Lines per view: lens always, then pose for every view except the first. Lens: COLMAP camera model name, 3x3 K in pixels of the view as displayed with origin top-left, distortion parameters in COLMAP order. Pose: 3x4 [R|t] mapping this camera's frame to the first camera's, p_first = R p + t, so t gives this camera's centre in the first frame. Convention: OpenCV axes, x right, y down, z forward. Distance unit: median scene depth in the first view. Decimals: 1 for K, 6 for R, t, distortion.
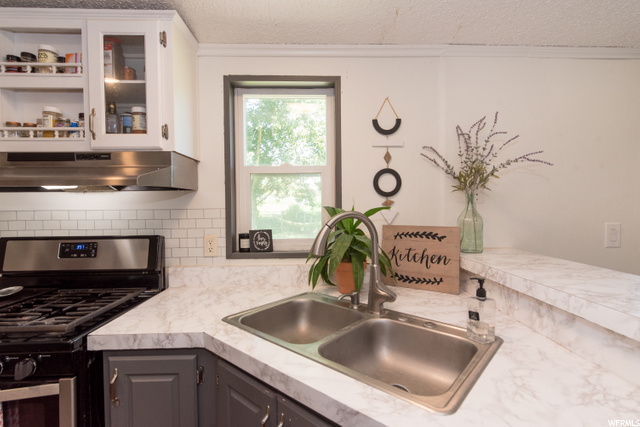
lens RADIAL K [[310.7, 0, 320.0], [0, 310.7, 213.5], [0, 0, 1]] dist [0.003231, 0.001399]
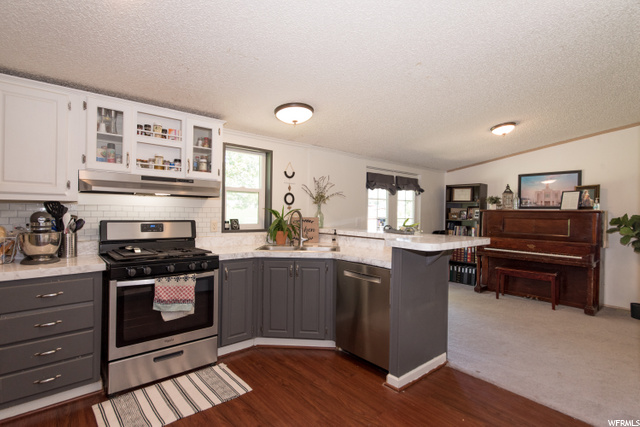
lens RADIAL K [[316.7, 0, 324.4], [0, 316.7, 212.0], [0, 0, 1]] dist [0.000804, 0.000149]
pose [[0.776526, 0.023638, 0.629642, -1.183500], [-0.006127, 0.999532, -0.029968, 0.075041], [-0.630056, 0.019413, 0.776307, -1.103877]]
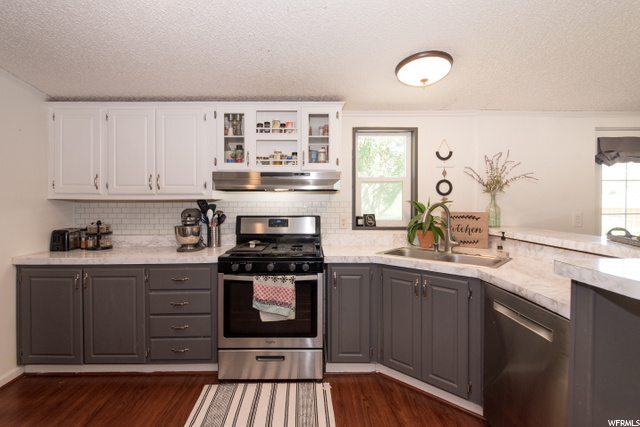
lens RADIAL K [[314.6, 0, 308.8], [0, 314.6, 205.4], [0, 0, 1]] dist [0.000428, -0.000478]
pose [[0.999310, 0.009320, -0.035941, -0.535355], [-0.009949, 0.999800, -0.017359, 0.043796], [0.035772, 0.017705, 0.999203, -0.884107]]
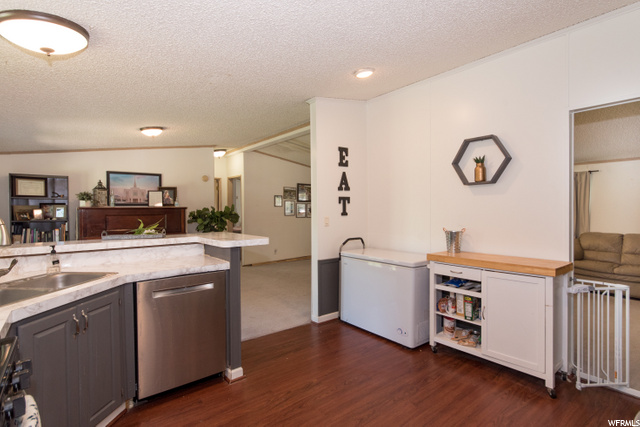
lens RADIAL K [[316.7, 0, 324.4], [0, 316.7, 212.0], [0, 0, 1]] dist [0.000804, 0.000149]
pose [[-0.604597, 0.005282, 0.796514, -1.512278], [0.037017, 0.999084, 0.021473, 0.000693], [-0.795671, 0.042467, -0.604239, 0.523710]]
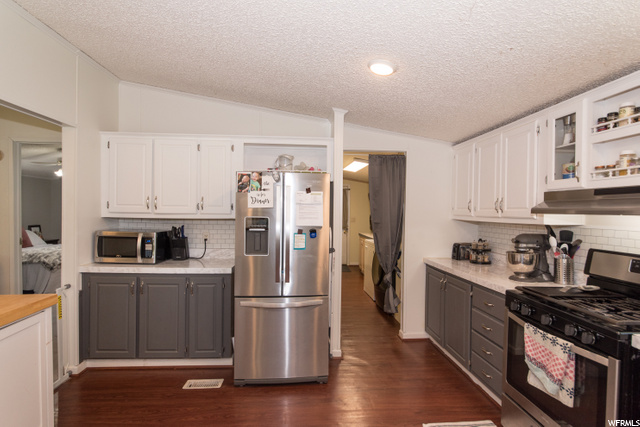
lens RADIAL K [[331.0, 0, 319.9], [0, 331.0, 214.6], [0, 0, 1]] dist [-0.003167, -0.000833]
pose [[0.035916, 0.021835, -0.999116, 0.385870], [-0.038661, 0.999043, 0.020444, -0.056318], [0.998607, 0.037892, 0.036725, -0.247269]]
